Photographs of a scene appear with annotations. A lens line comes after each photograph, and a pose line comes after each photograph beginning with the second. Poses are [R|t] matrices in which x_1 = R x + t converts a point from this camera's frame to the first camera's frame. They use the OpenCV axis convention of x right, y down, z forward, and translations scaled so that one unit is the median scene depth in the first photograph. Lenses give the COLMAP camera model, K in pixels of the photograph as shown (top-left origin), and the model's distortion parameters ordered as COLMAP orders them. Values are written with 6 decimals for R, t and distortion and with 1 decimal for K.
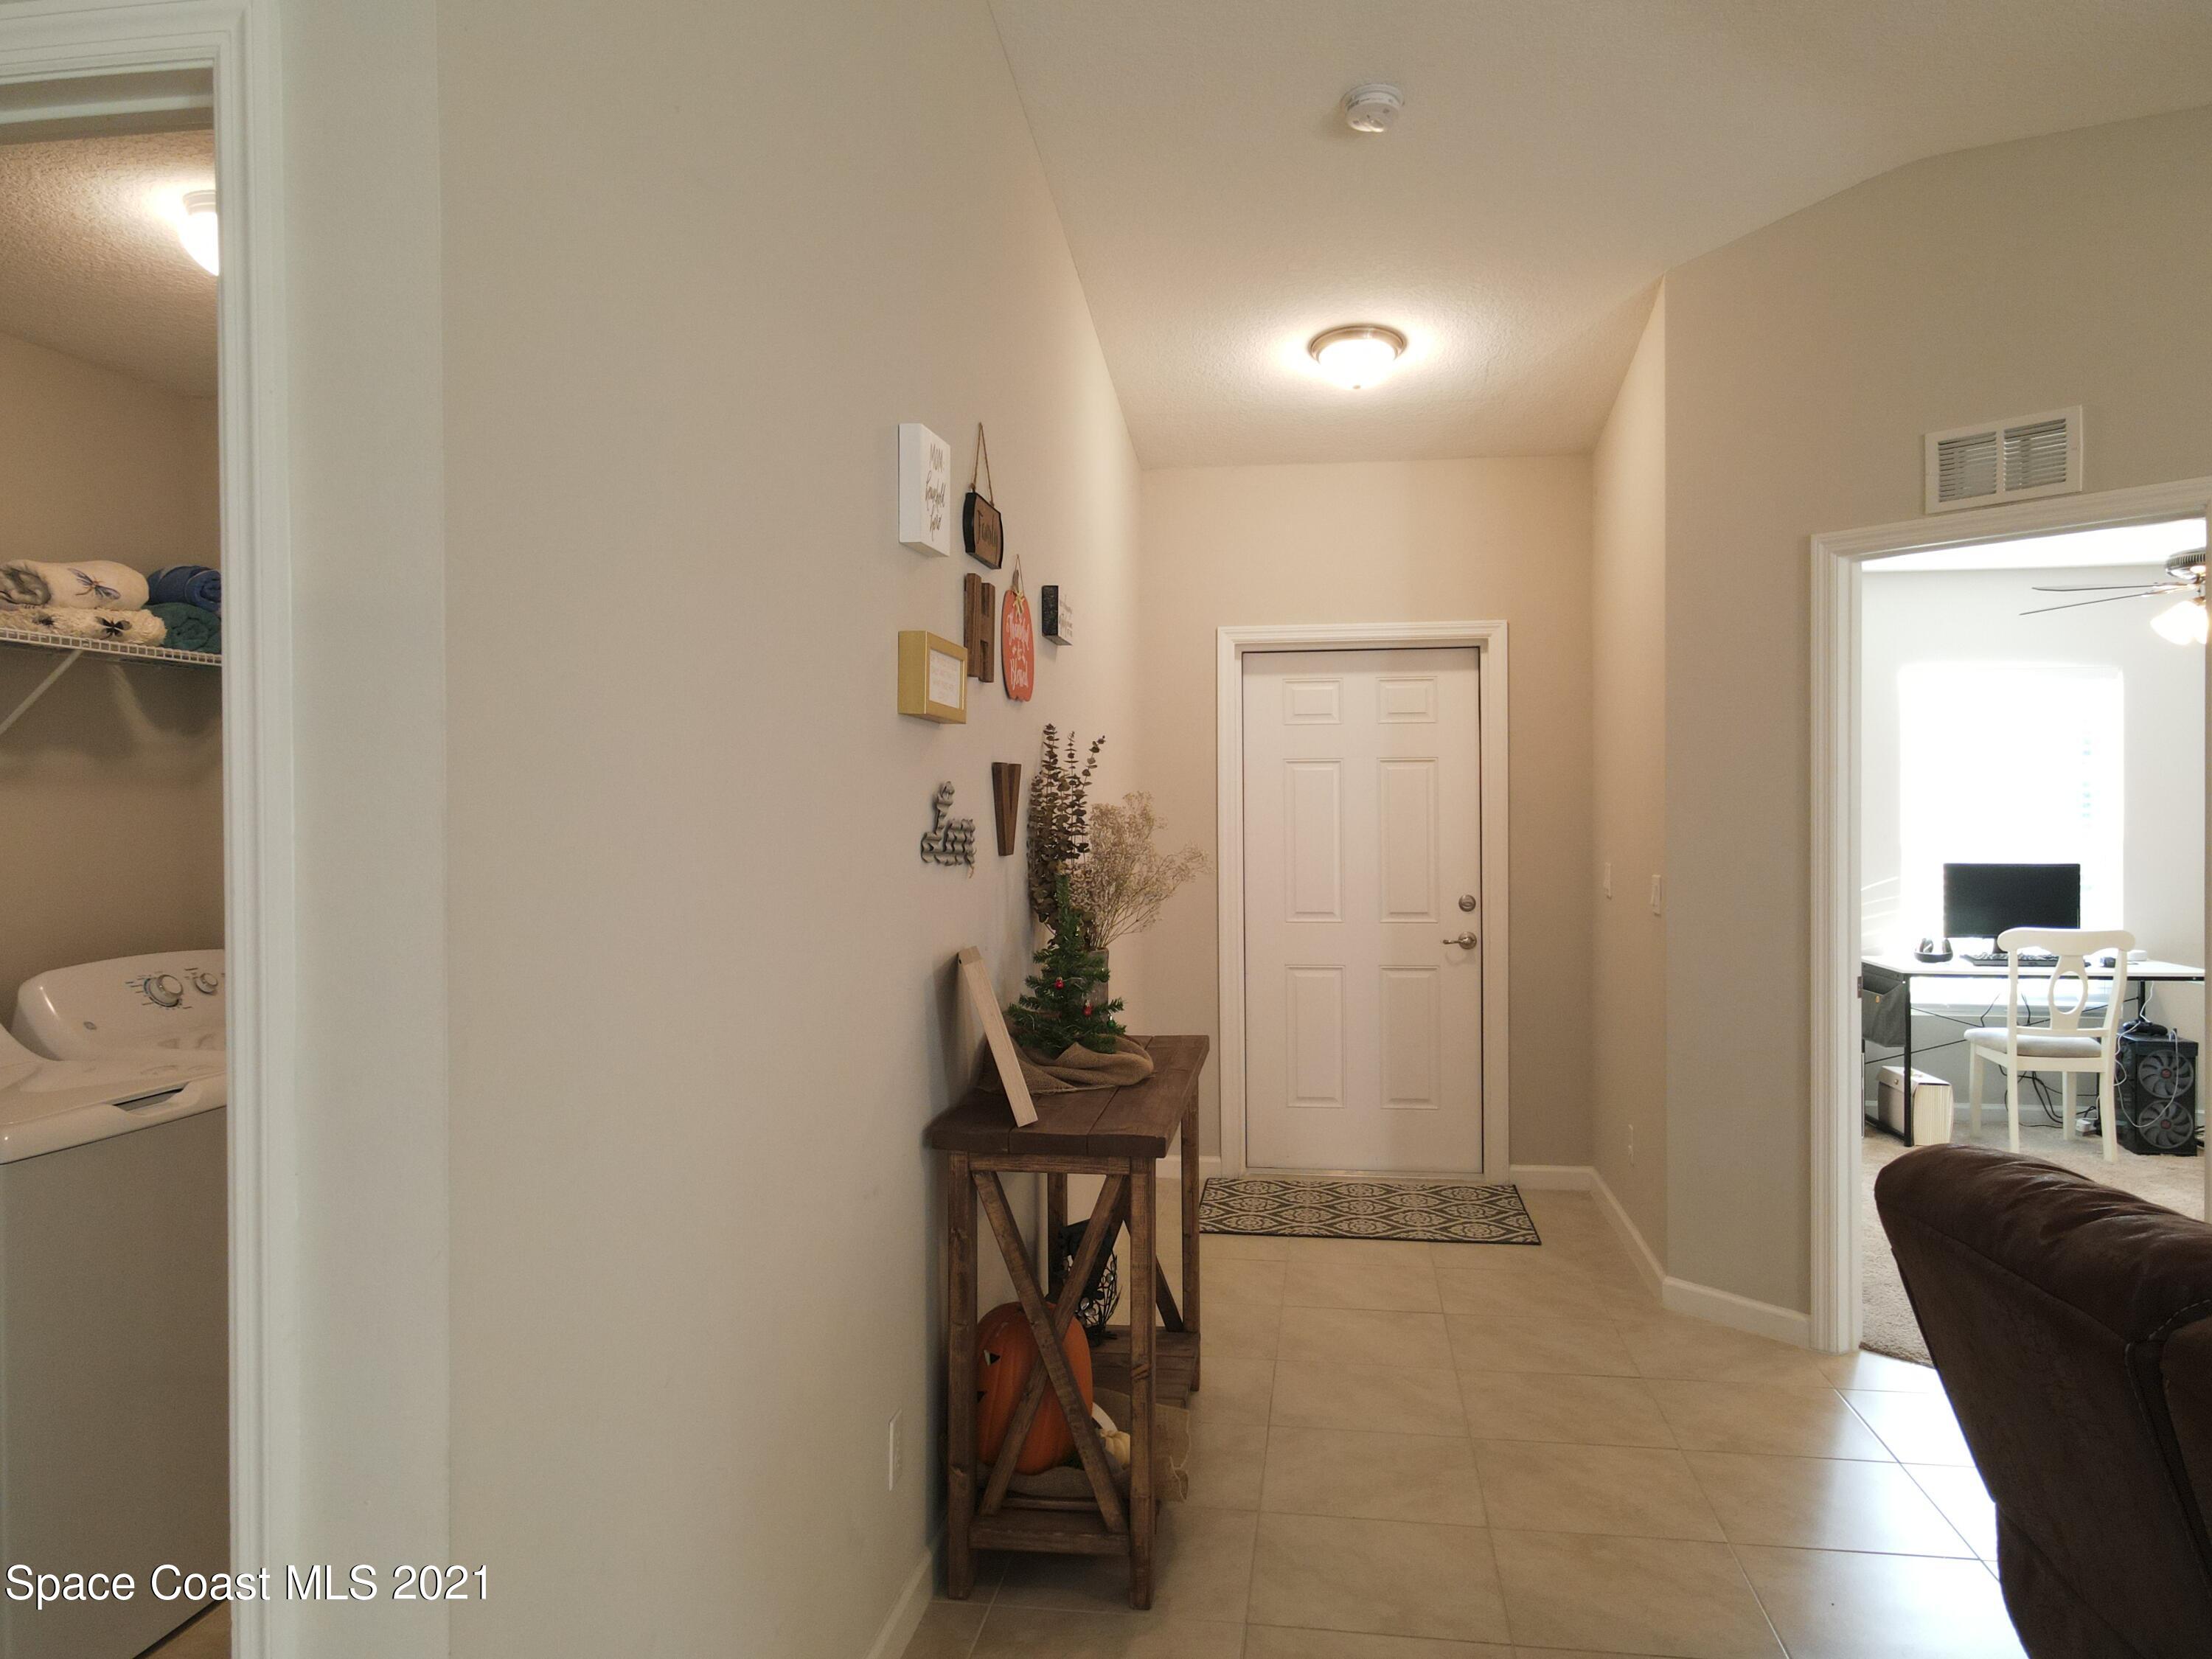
lens RADIAL K [[1616.8, 0, 1074.5], [0, 1616.8, 816.5], [0, 0, 1]] dist [0.006044, 0.034175]
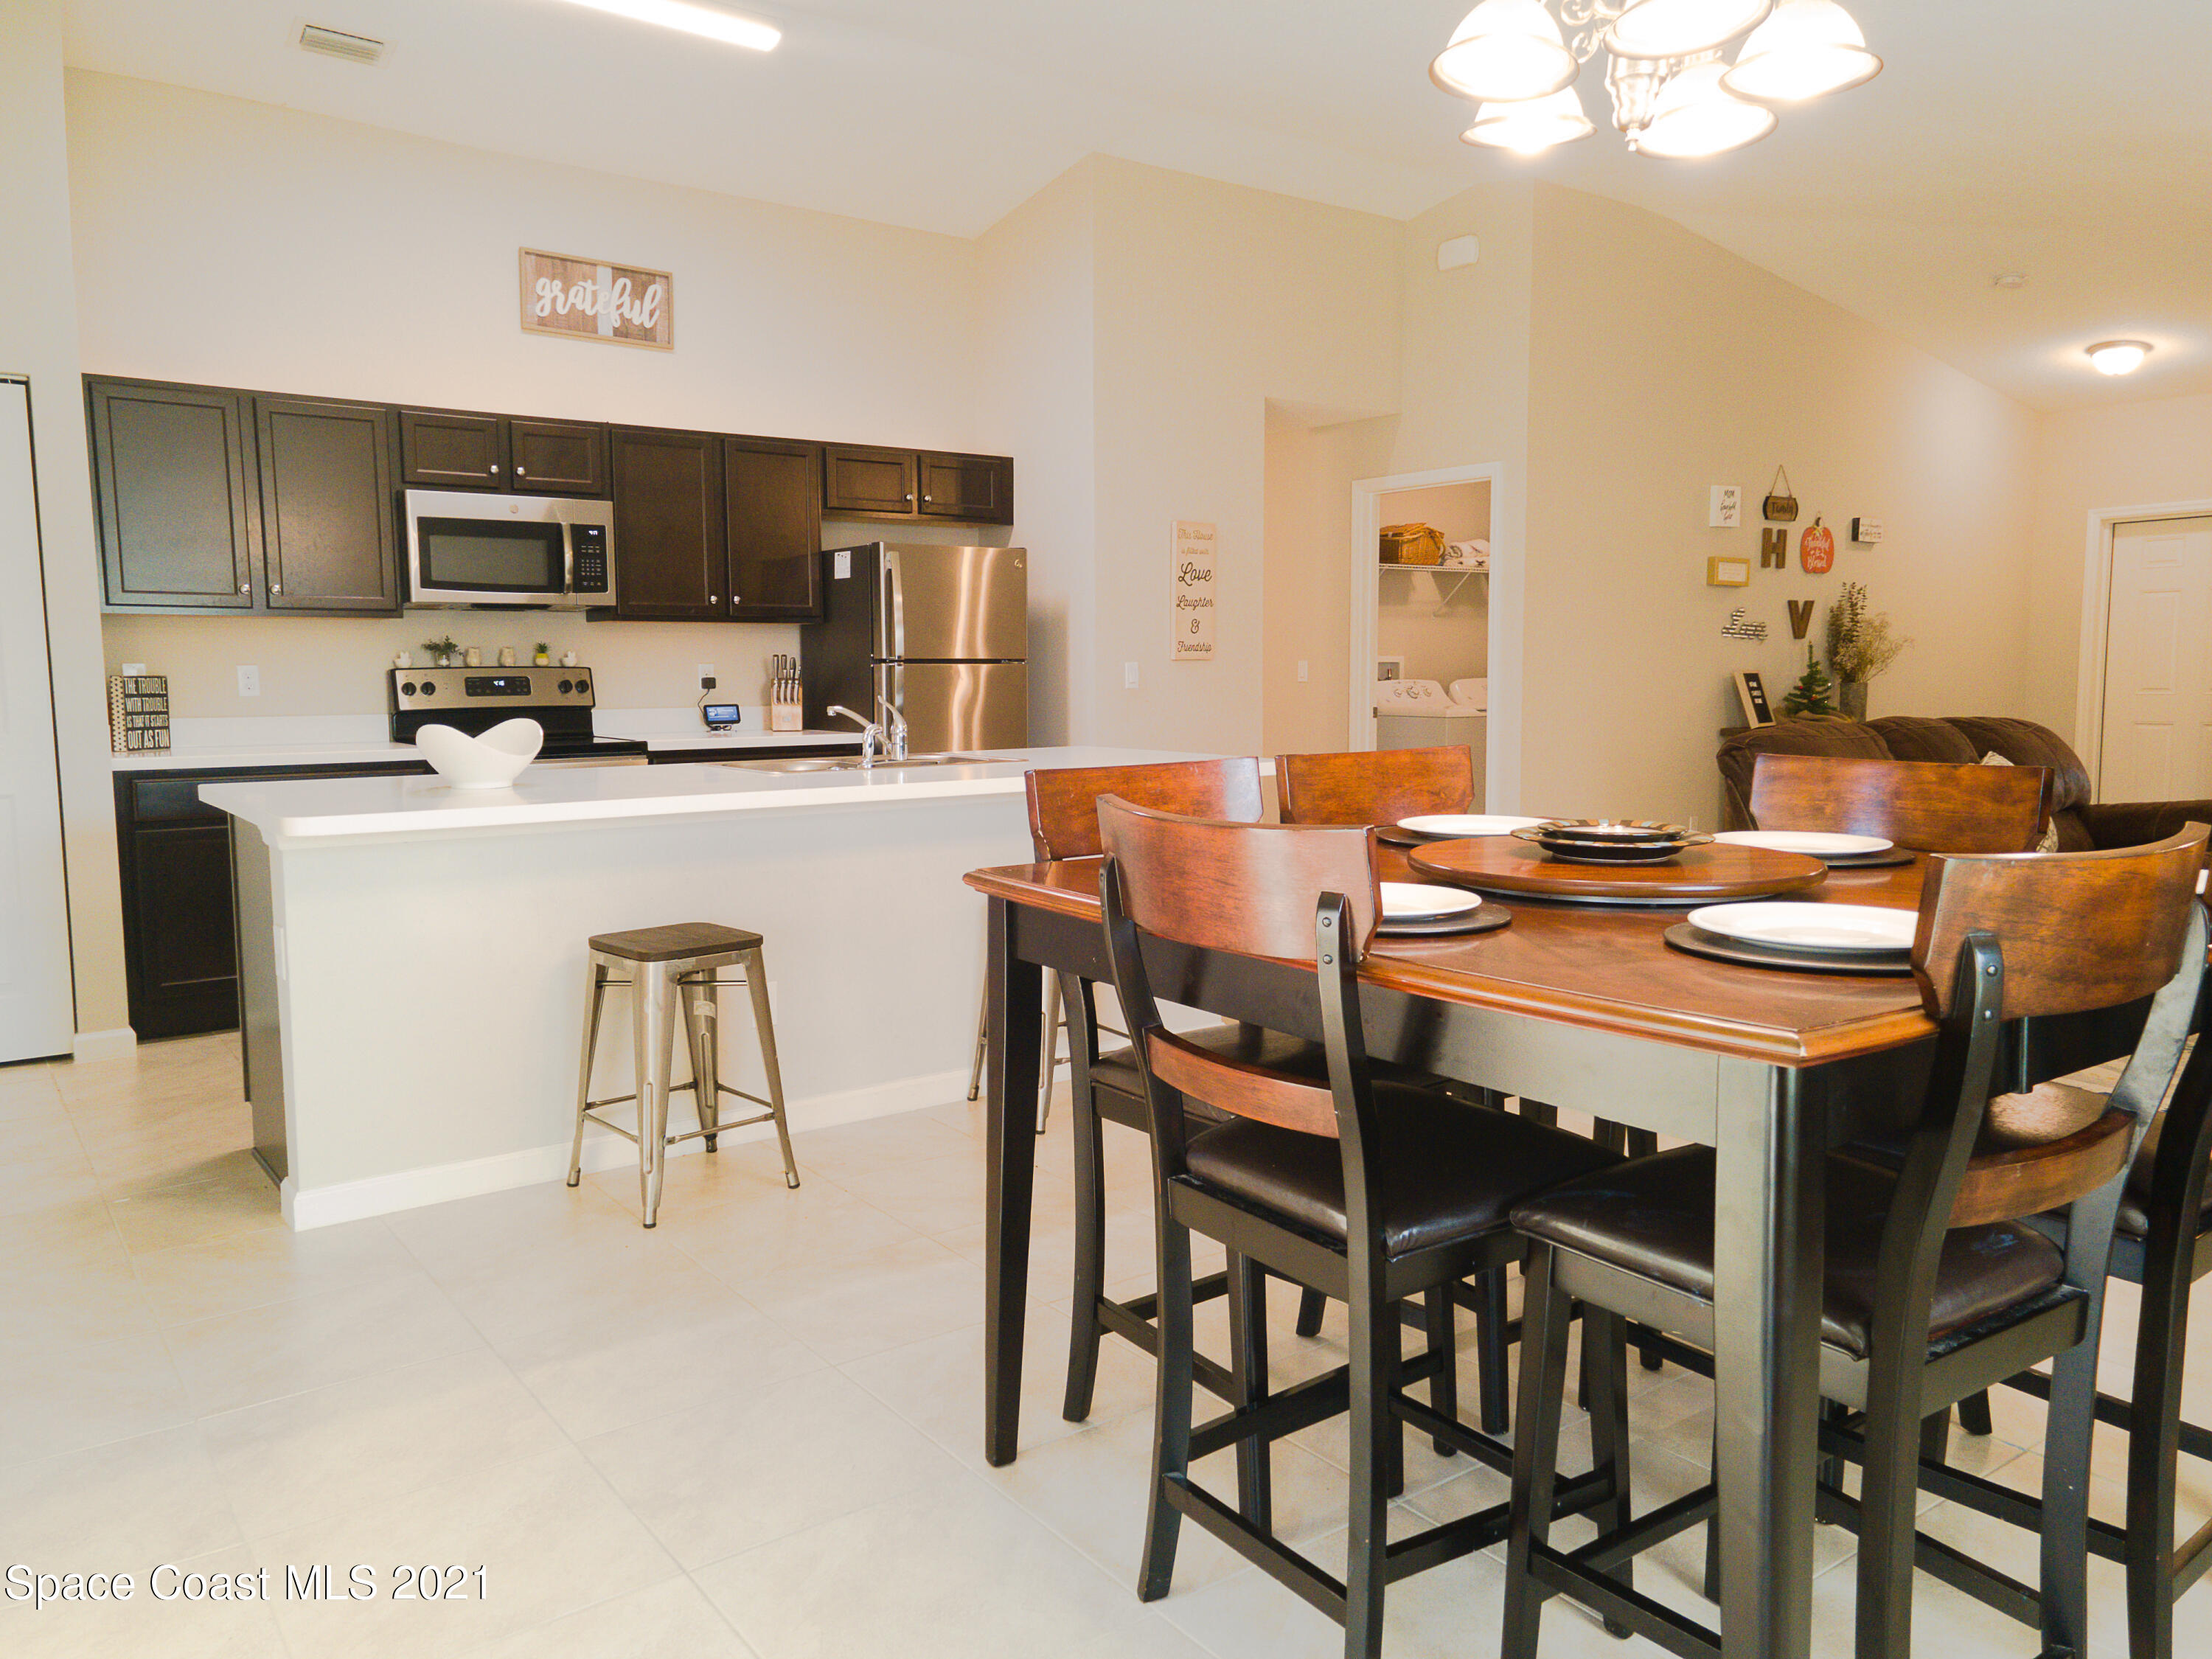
lens RADIAL K [[1616.8, 0, 1109.0], [0, 1616.8, 820.3], [0, 0, 1]] dist [0.006044, 0.034175]
pose [[0.717711, 0.066215, -0.693186, 0.973127], [-0.003049, 0.995758, 0.091960, 0.078475], [0.696335, -0.063887, 0.714868, -1.566113]]
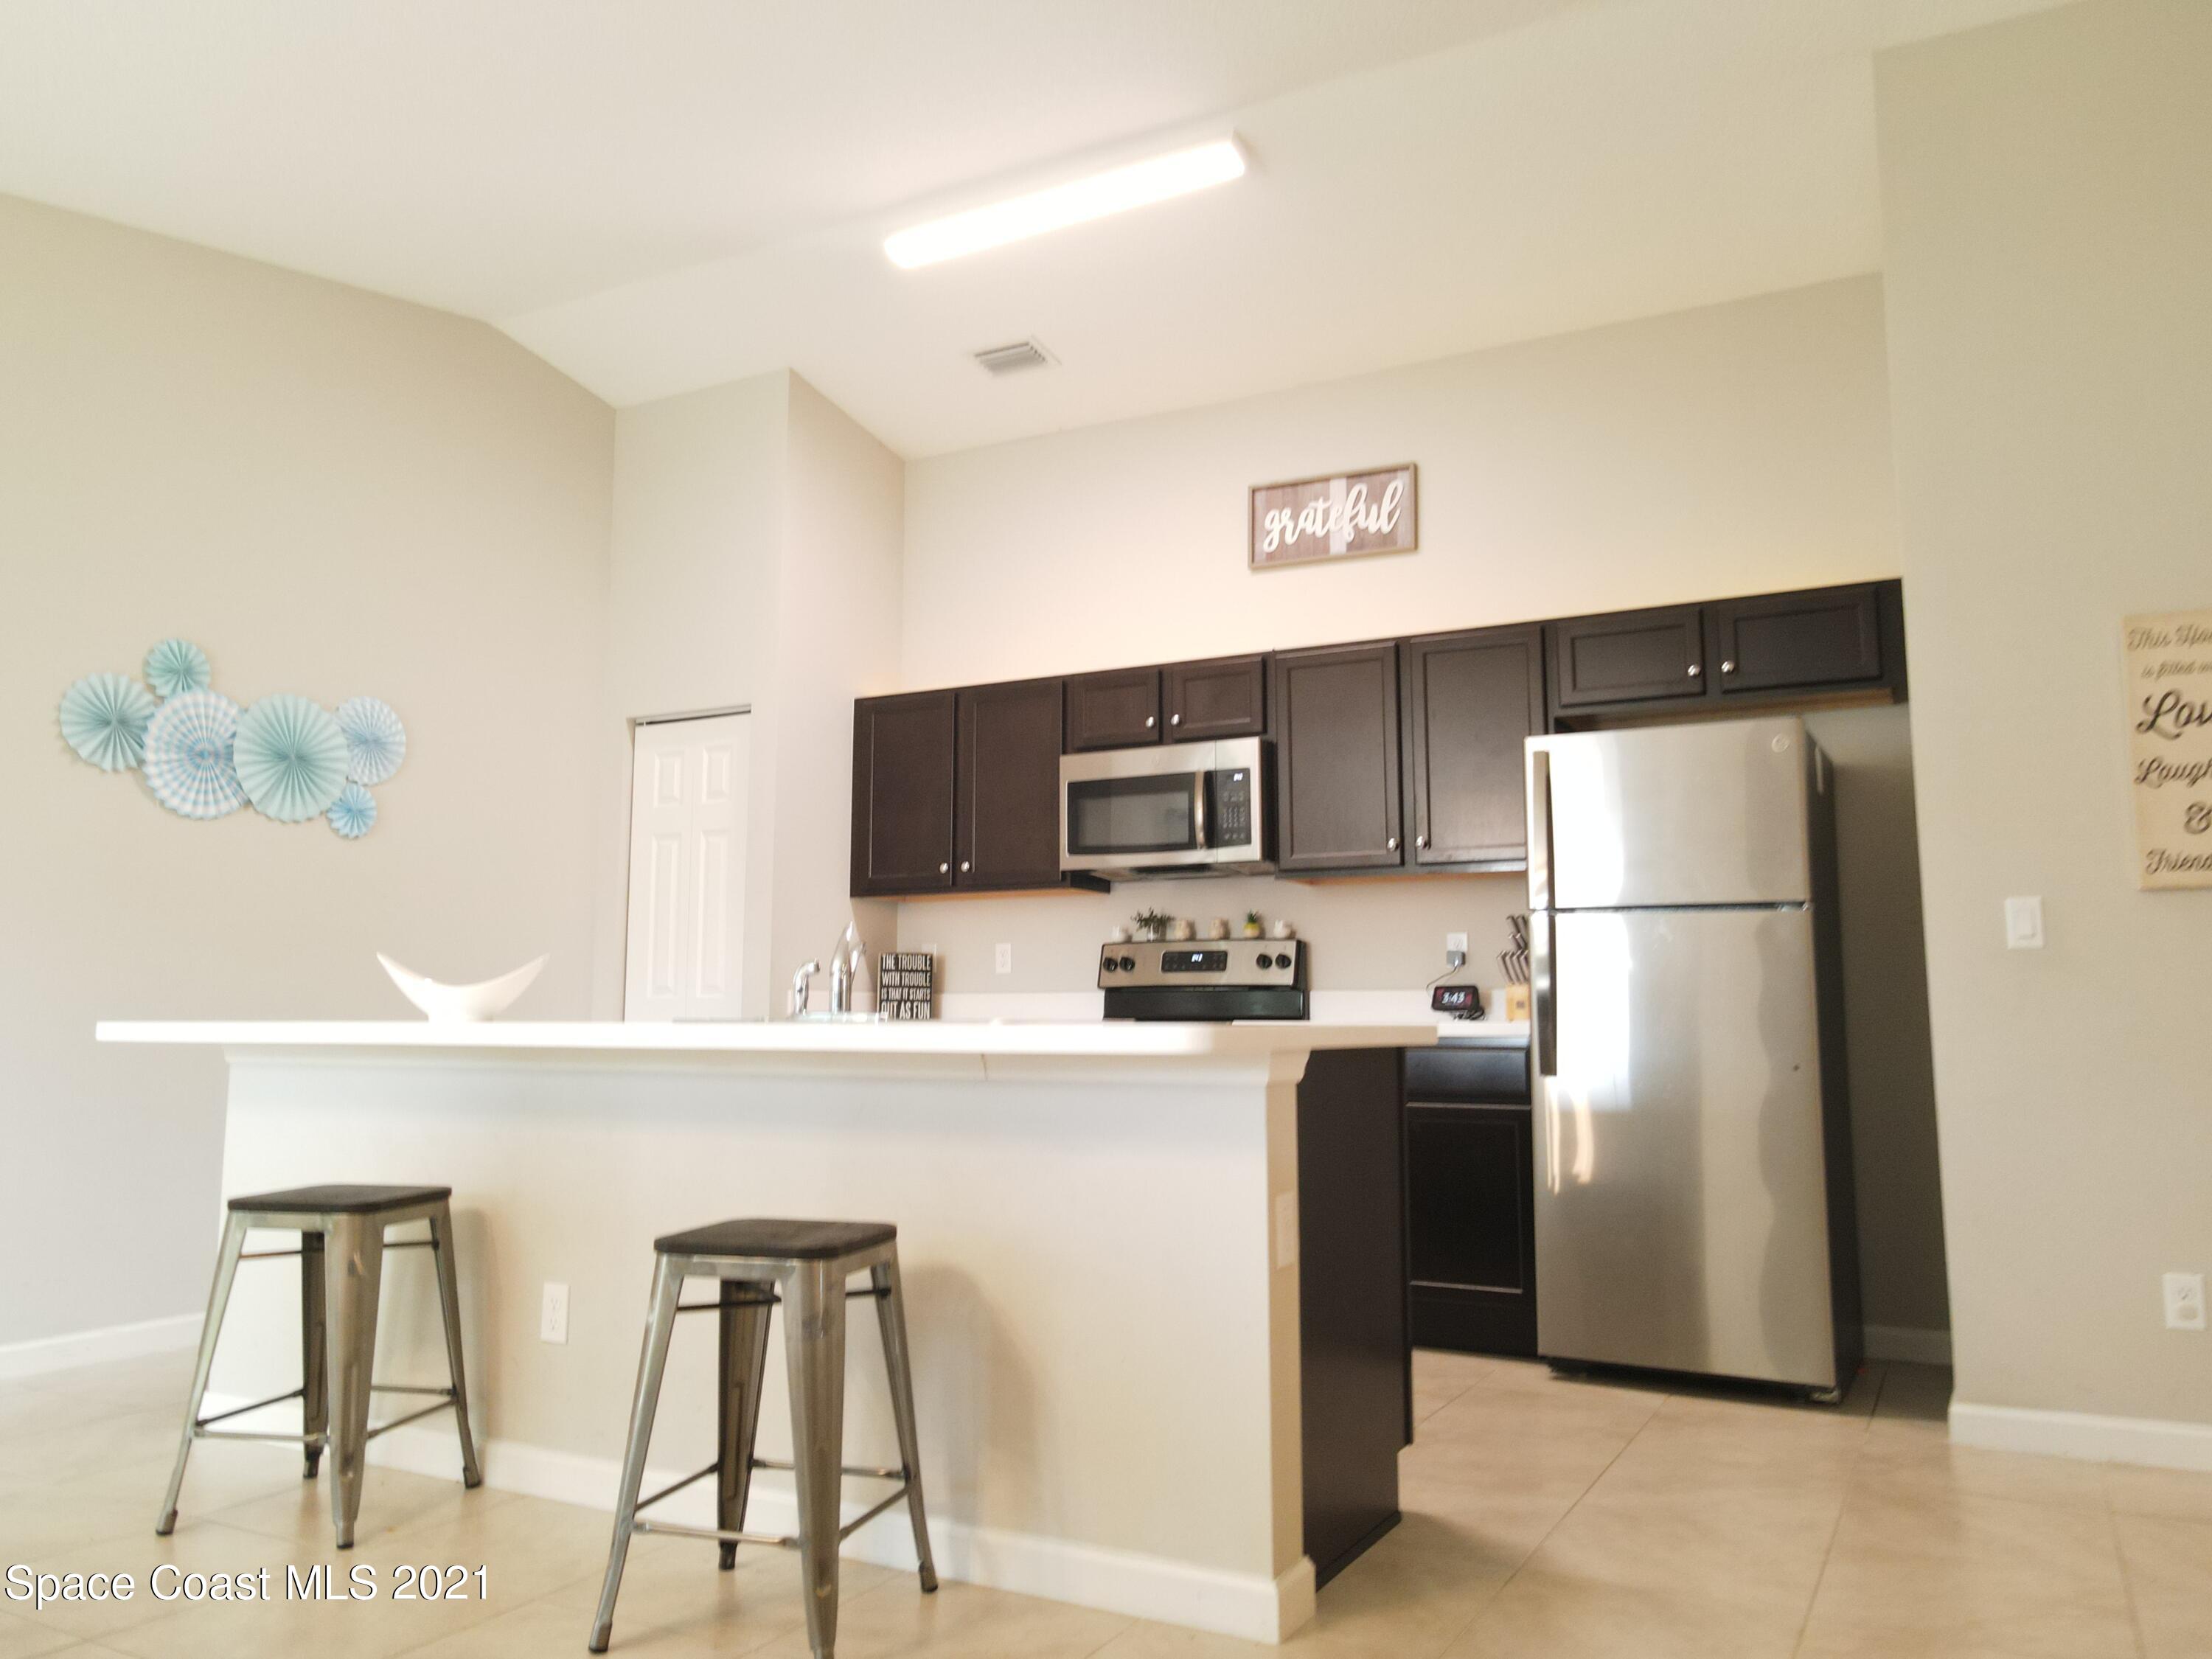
lens RADIAL K [[1616.8, 0, 1094.4], [0, 1616.8, 815.7], [0, 0, 1]] dist [0.006044, 0.034175]
pose [[-0.333471, -0.116641, -0.935517, 0.767512], [-0.011126, 0.992735, -0.119809, 0.148980], [0.942695, -0.029544, -0.332346, -0.269017]]
